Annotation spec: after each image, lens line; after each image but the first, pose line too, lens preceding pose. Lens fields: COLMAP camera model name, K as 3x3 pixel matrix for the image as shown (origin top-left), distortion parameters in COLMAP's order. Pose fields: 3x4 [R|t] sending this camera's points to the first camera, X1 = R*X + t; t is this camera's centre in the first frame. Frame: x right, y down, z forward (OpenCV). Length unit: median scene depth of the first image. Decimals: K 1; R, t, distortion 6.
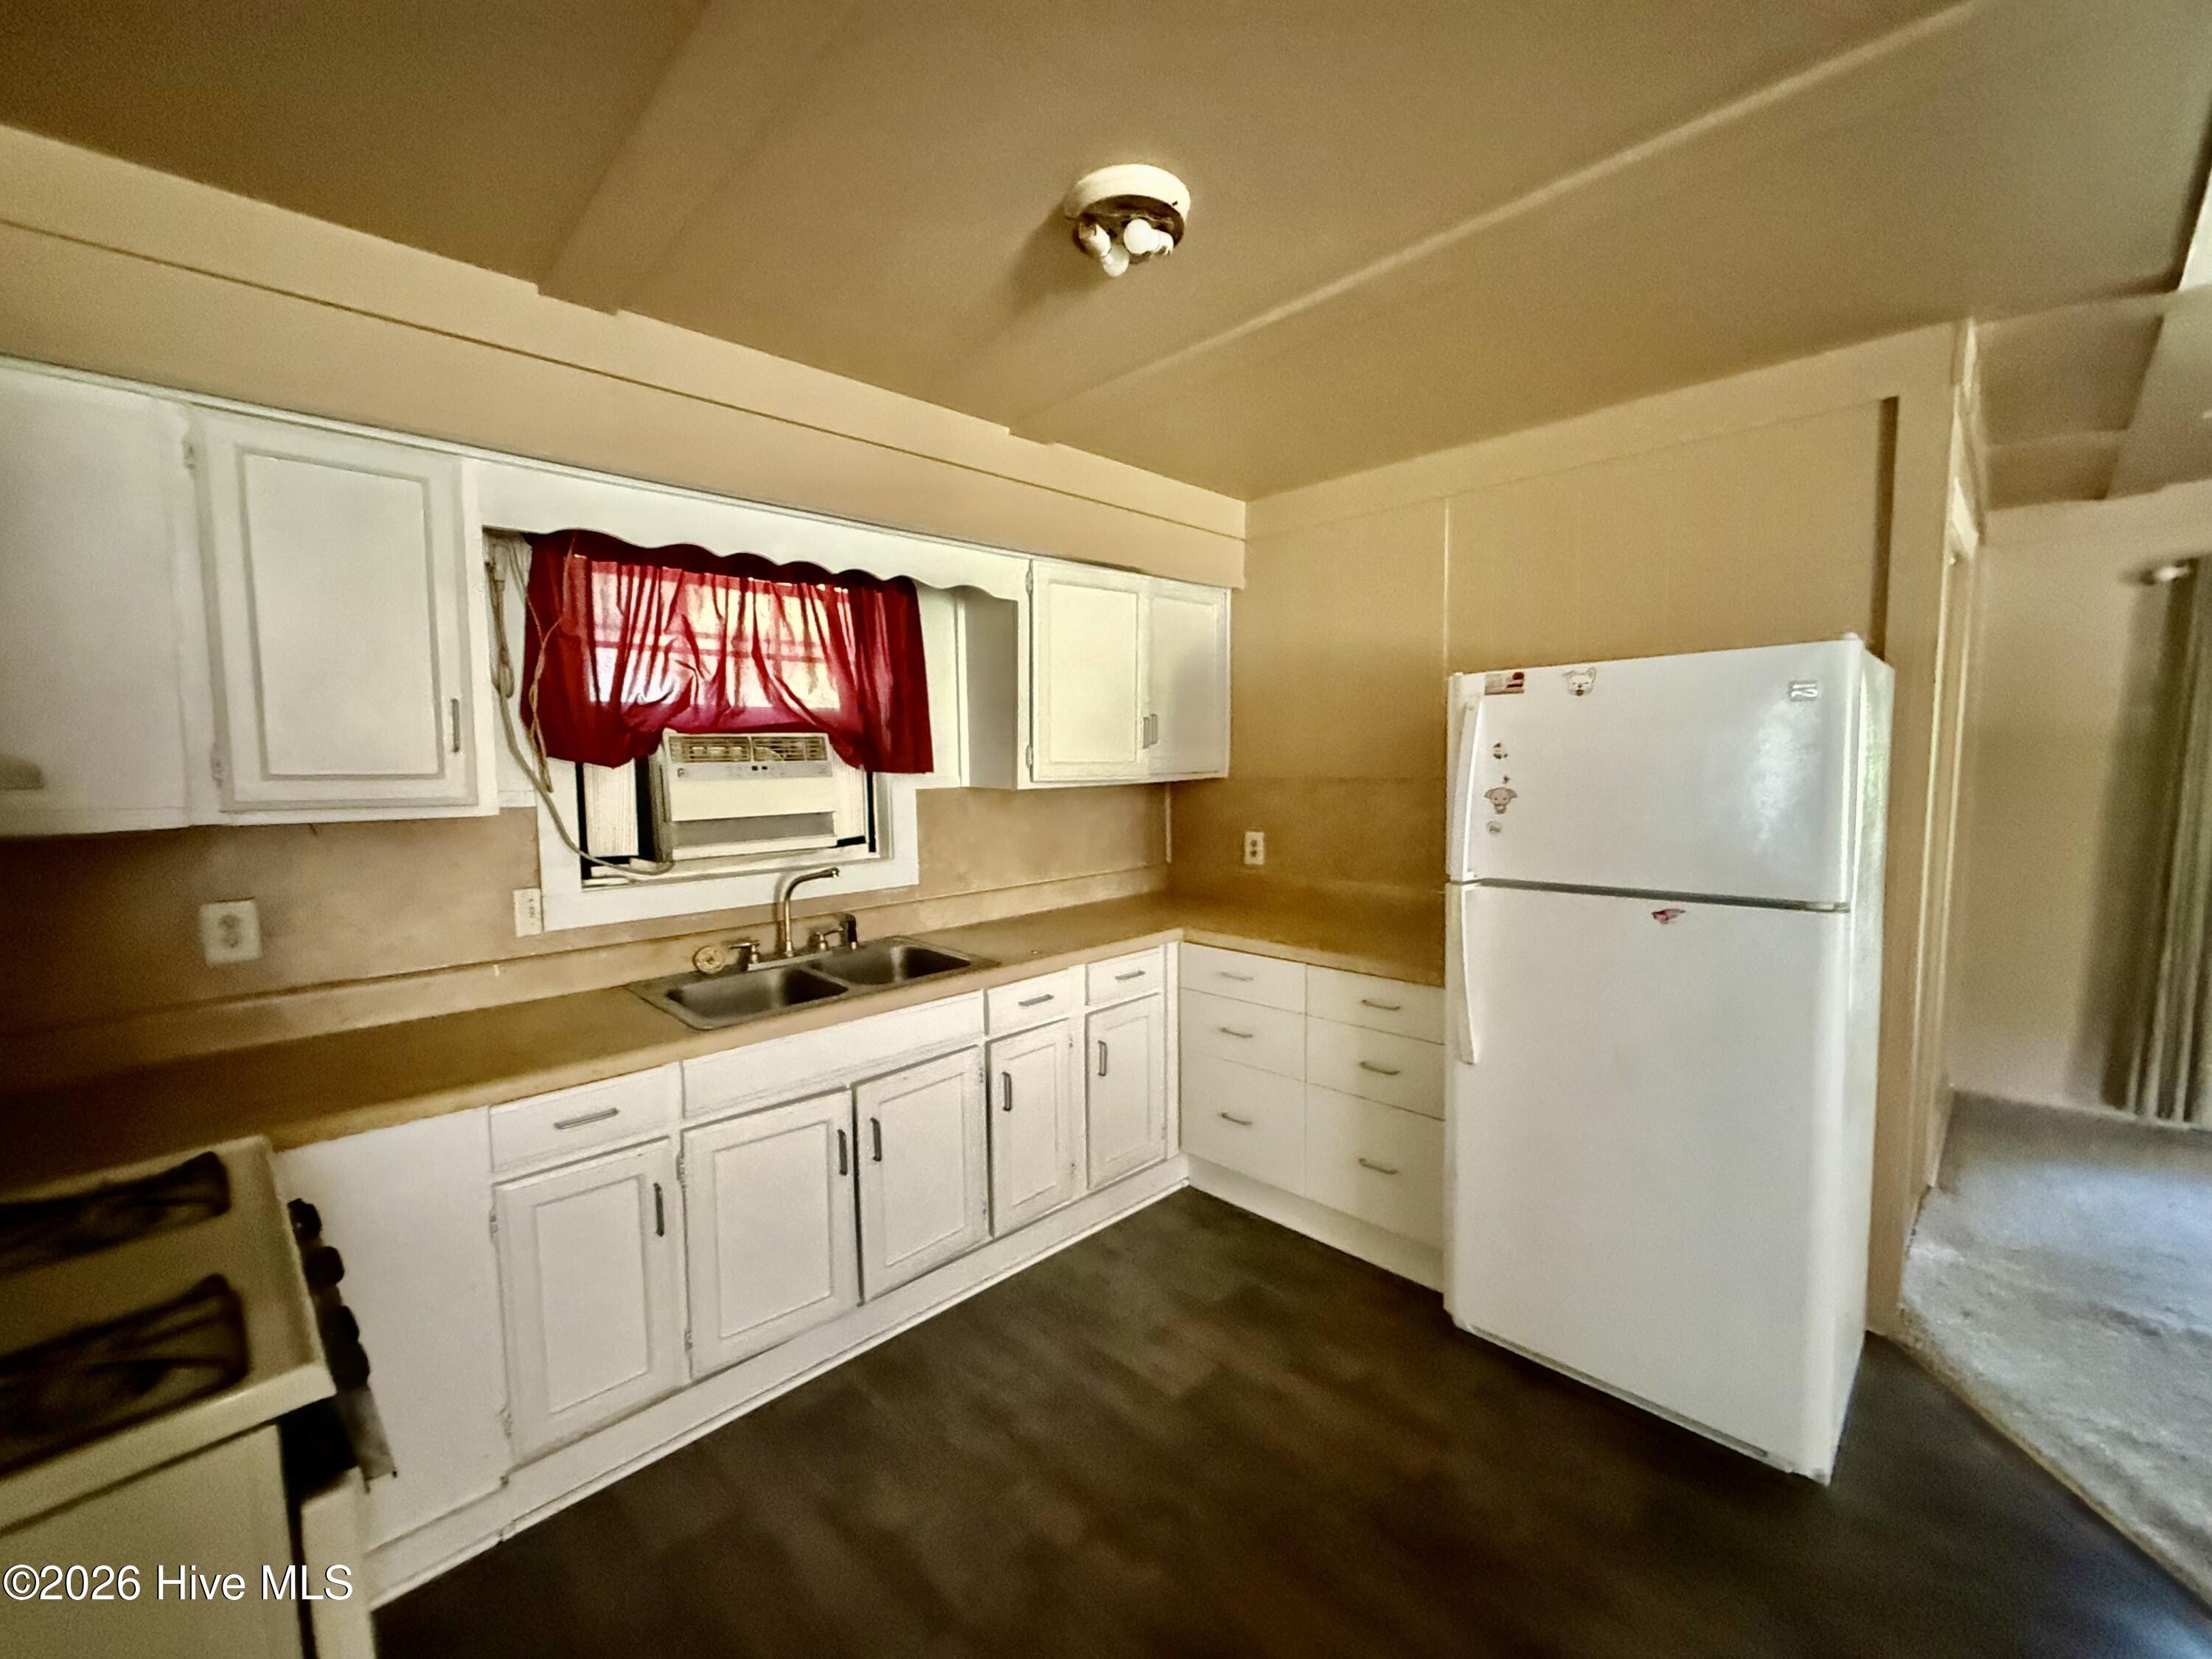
lens RADIAL K [[882.7, 0, 1097.8], [0, 882.7, 829.2], [0, 0, 1]] dist [-0.000813, 0.000113]
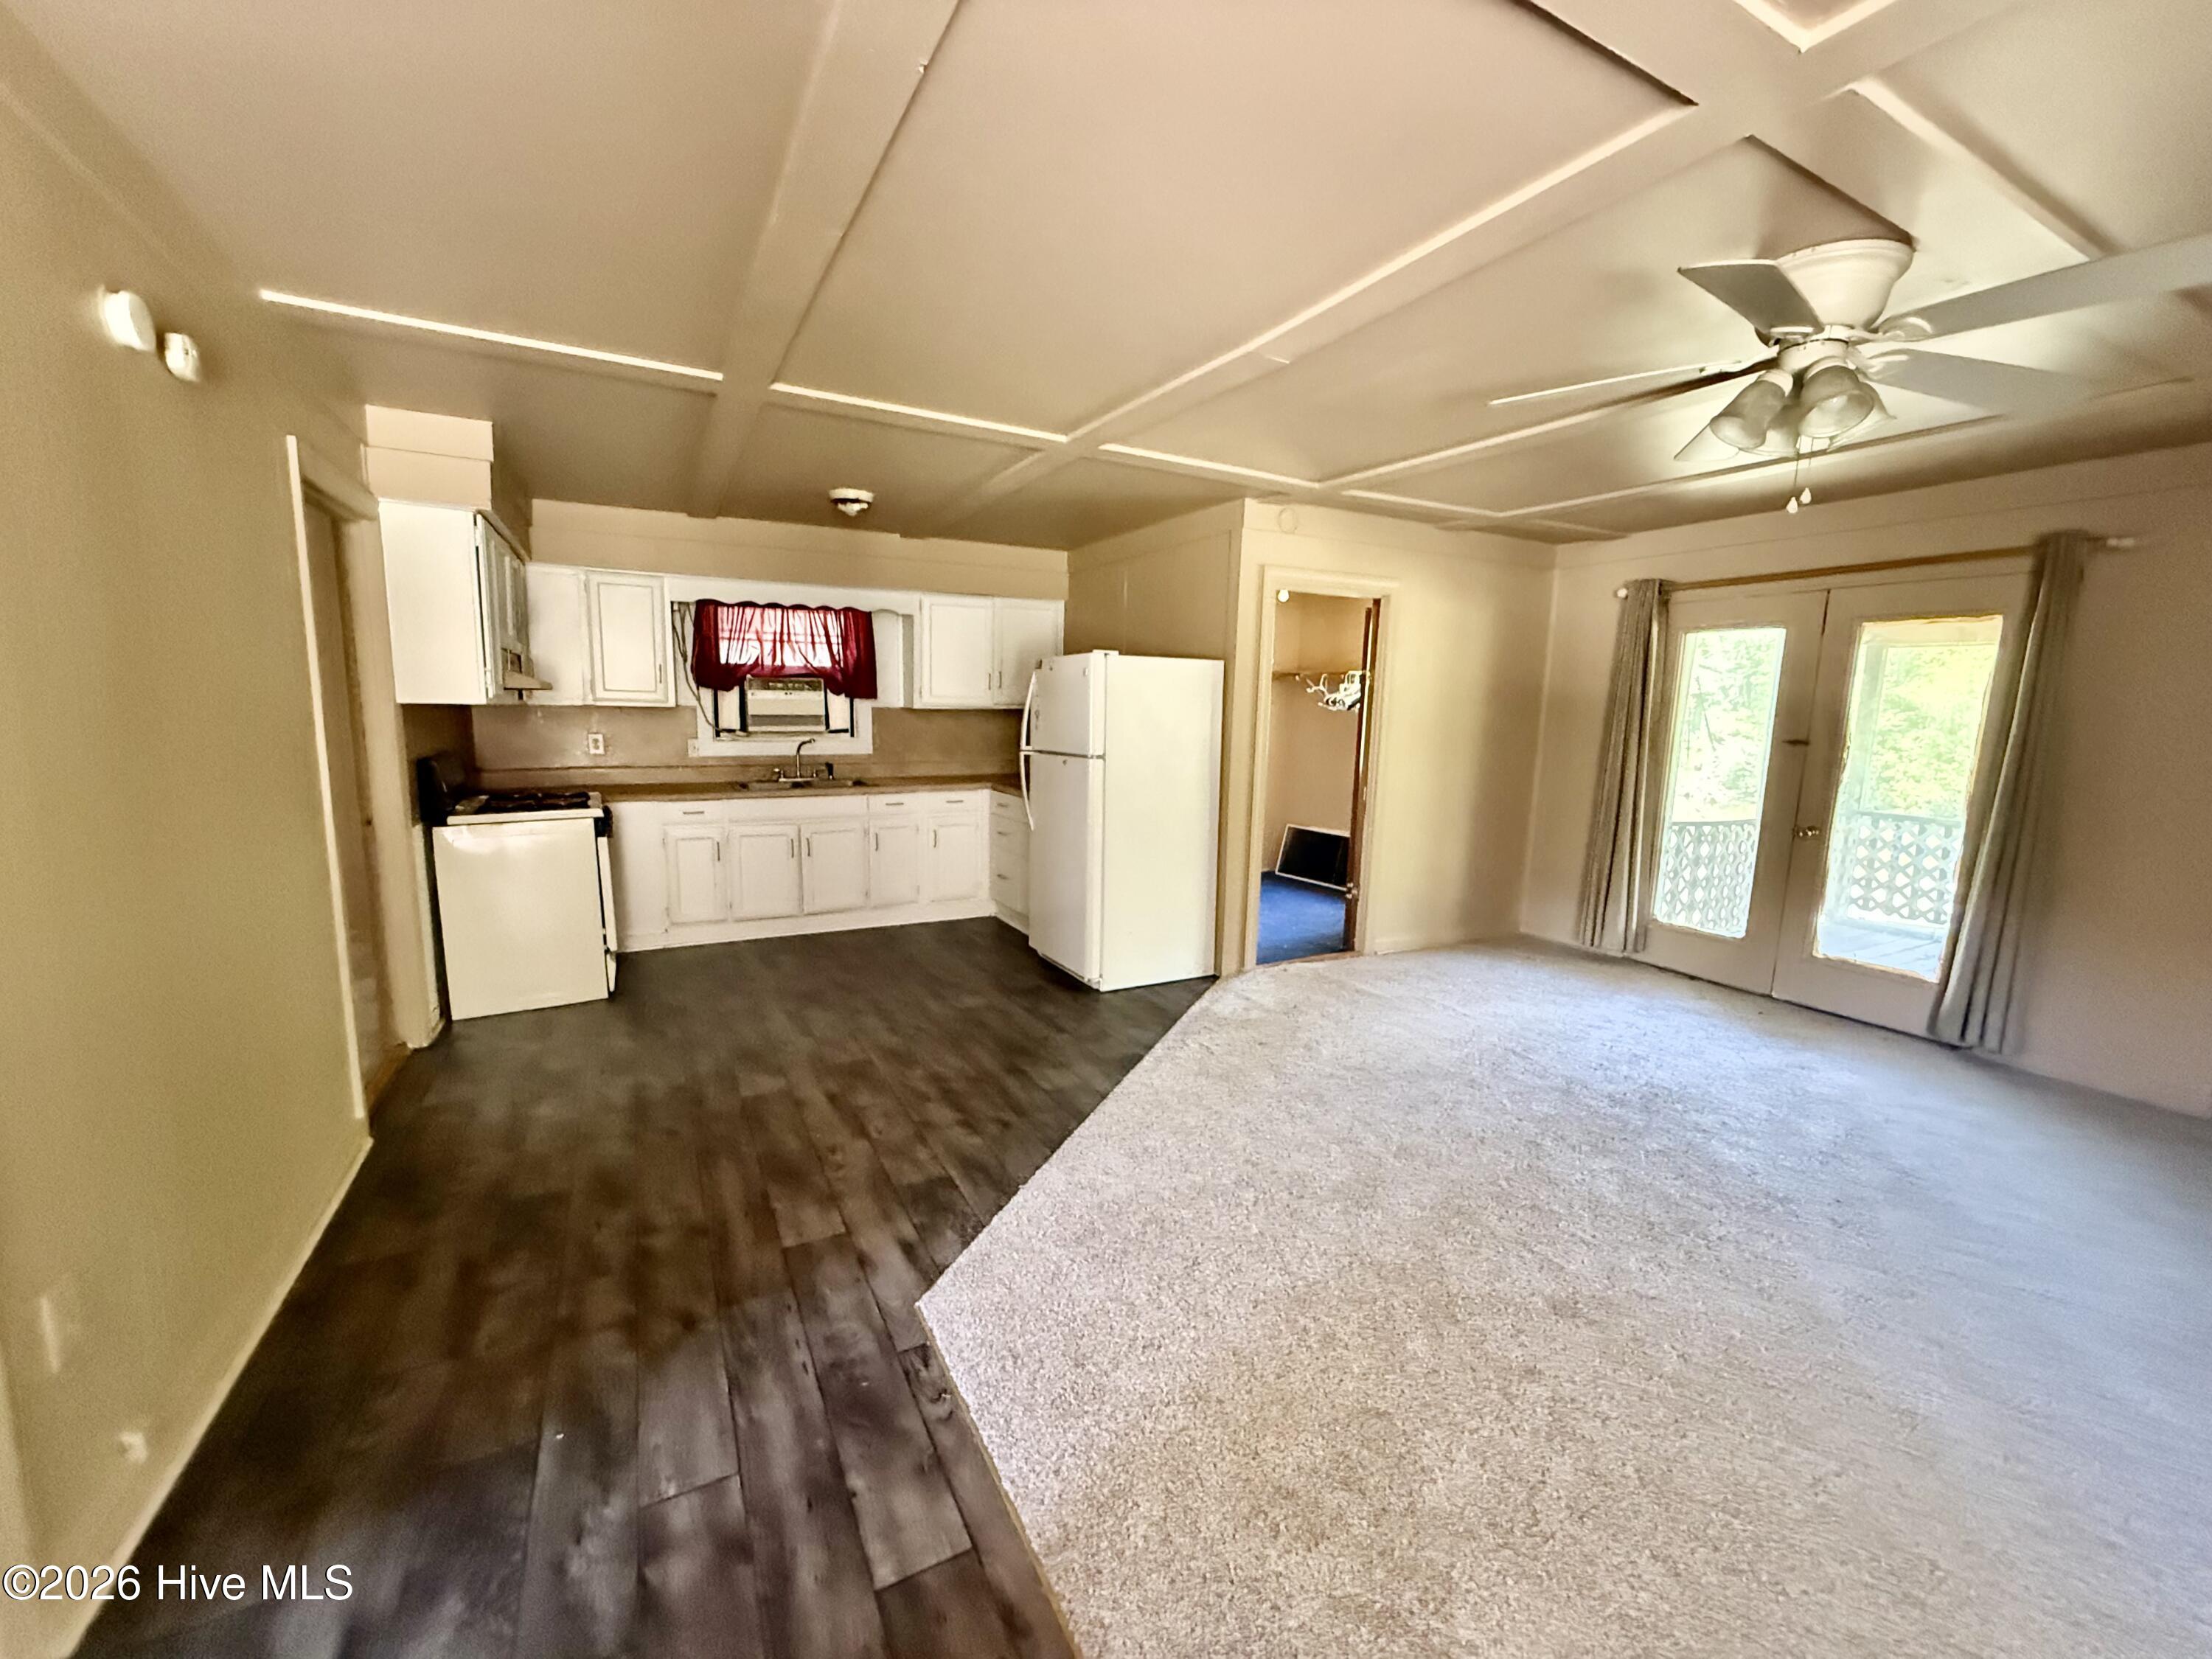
lens RADIAL K [[882.7, 0, 1097.8], [0, 882.7, 829.2], [0, 0, 1]] dist [-0.000813, 0.000113]
pose [[0.958745, 0.070855, -0.275294, 1.001687], [-0.054378, 0.996267, 0.067040, 0.081187], [0.279017, -0.049304, 0.959020, -0.935197]]
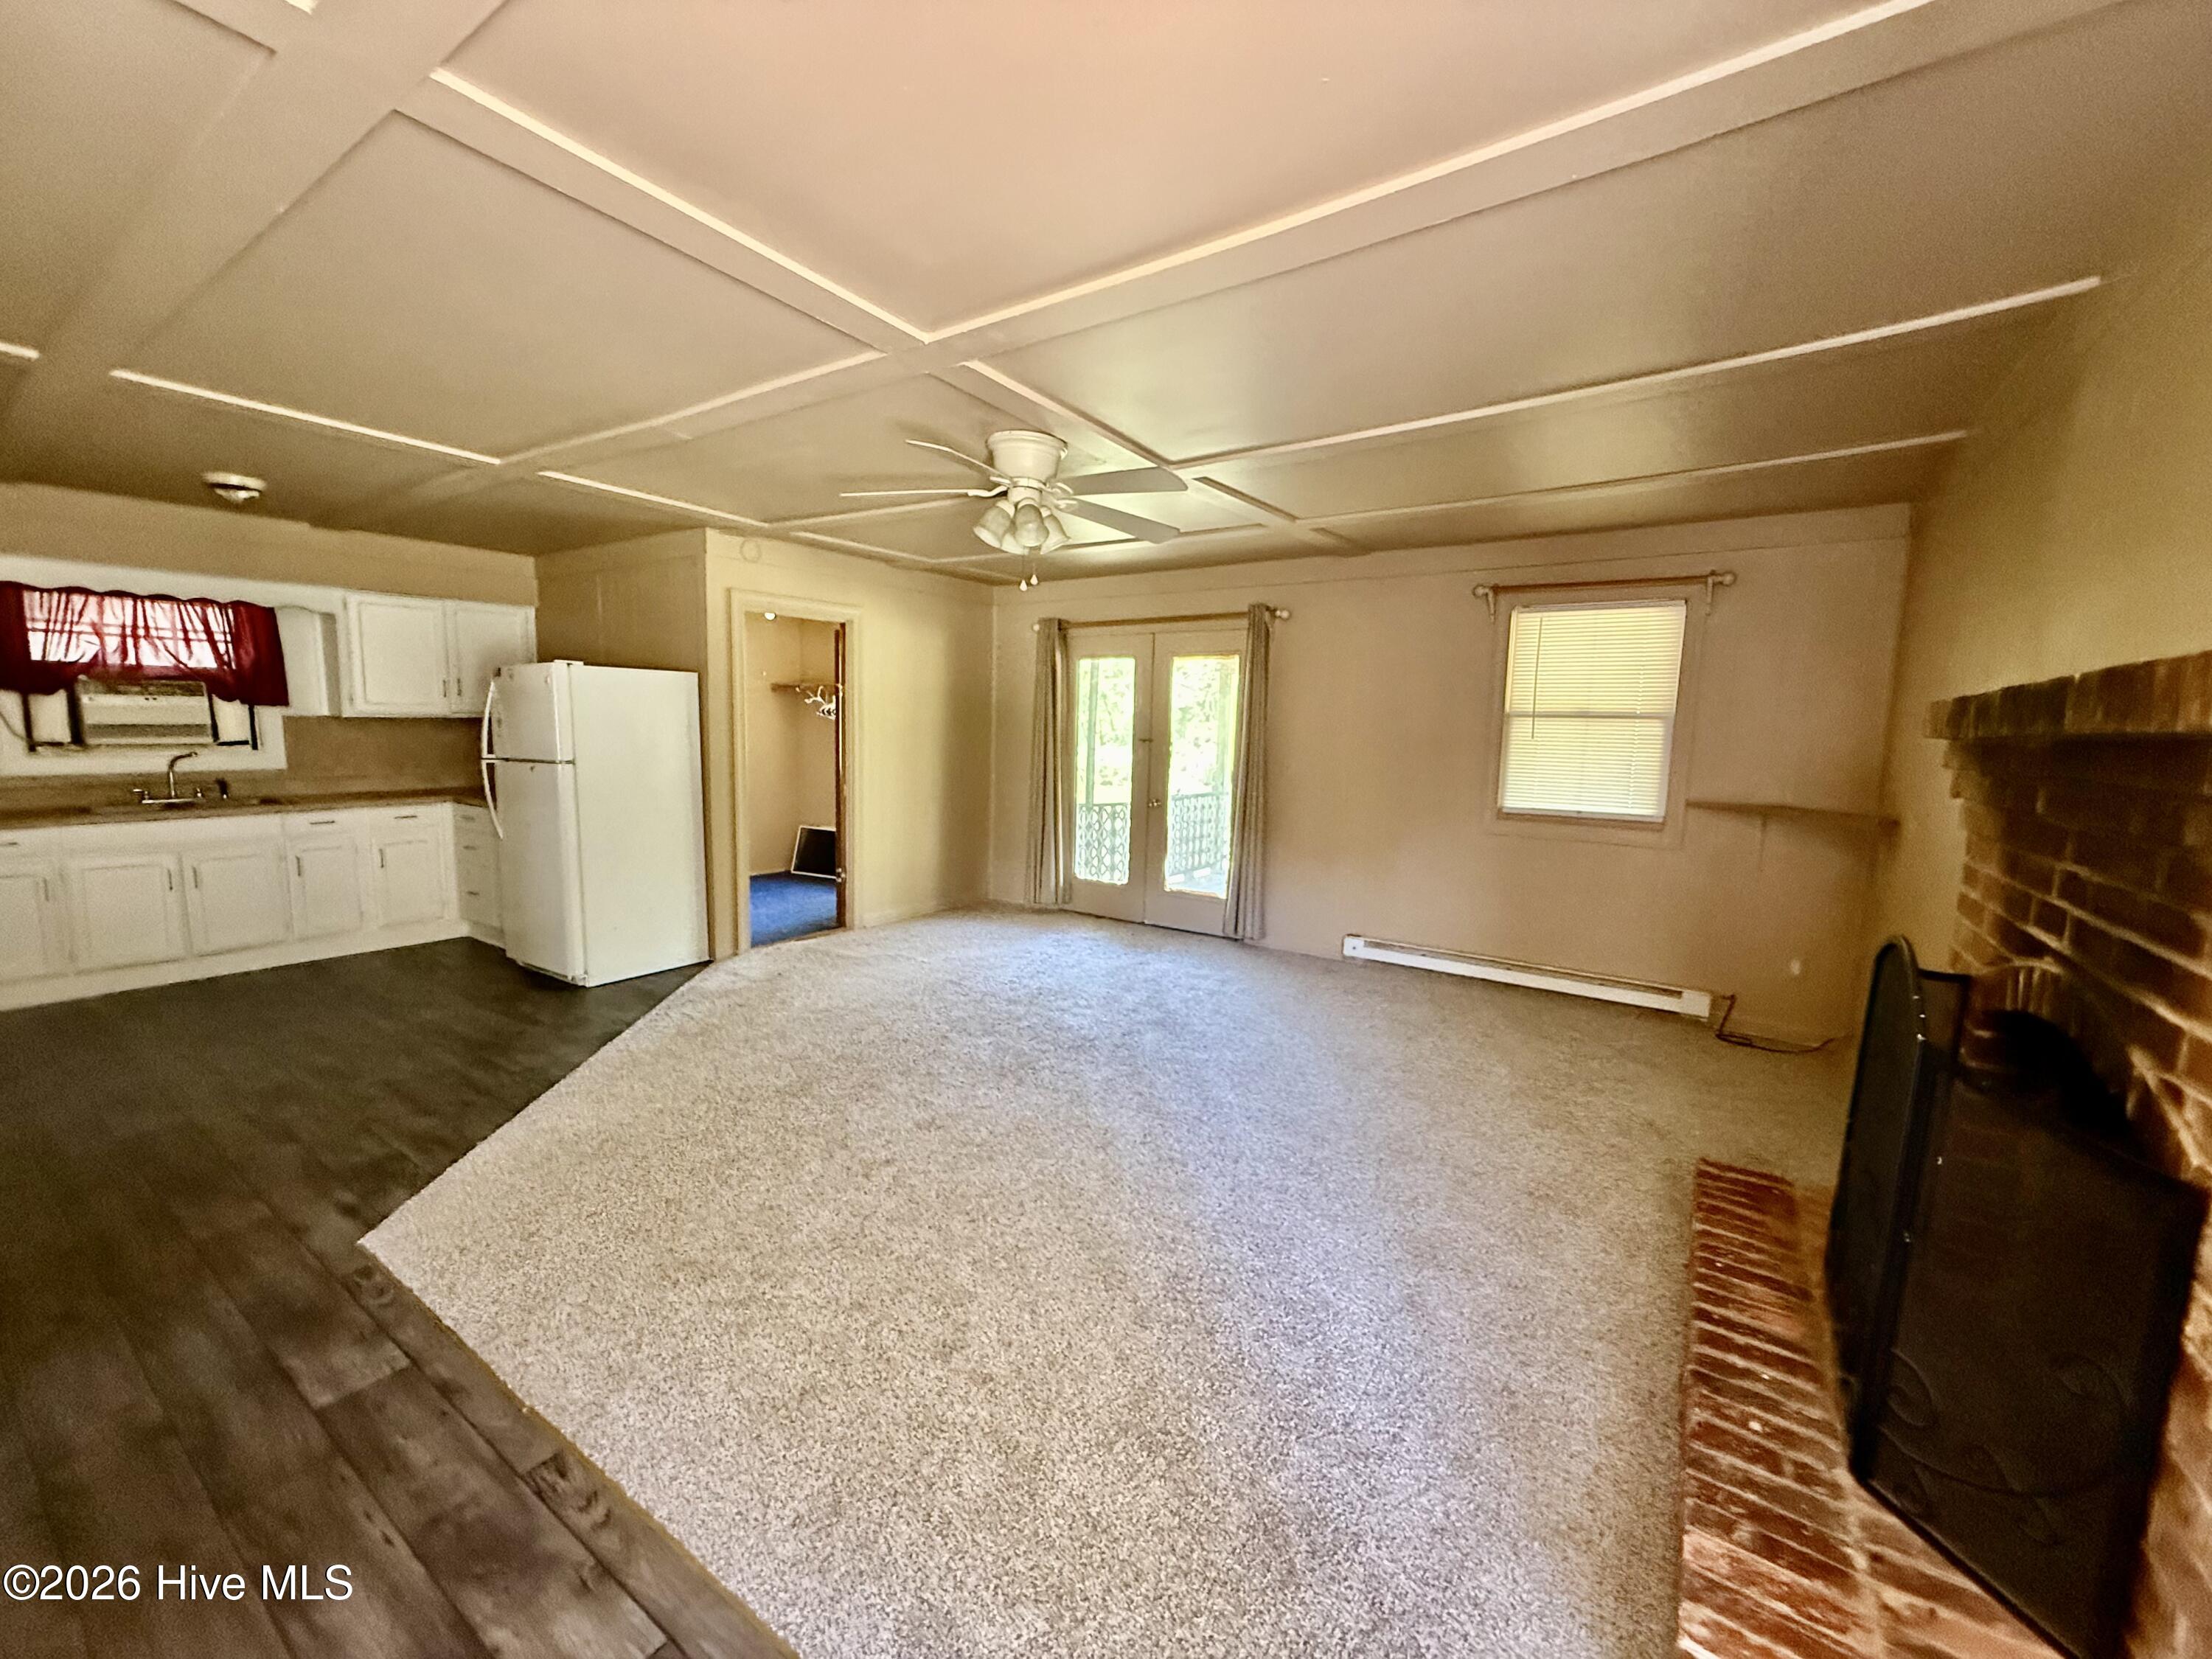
lens RADIAL K [[882.7, 0, 1097.8], [0, 882.7, 829.2], [0, 0, 1]] dist [-0.000813, 0.000113]
pose [[0.979245, 0.006901, 0.202562, 1.202691], [-0.014646, 0.999217, 0.036760, 0.109446], [-0.202149, -0.038964, 0.978579, -1.242837]]
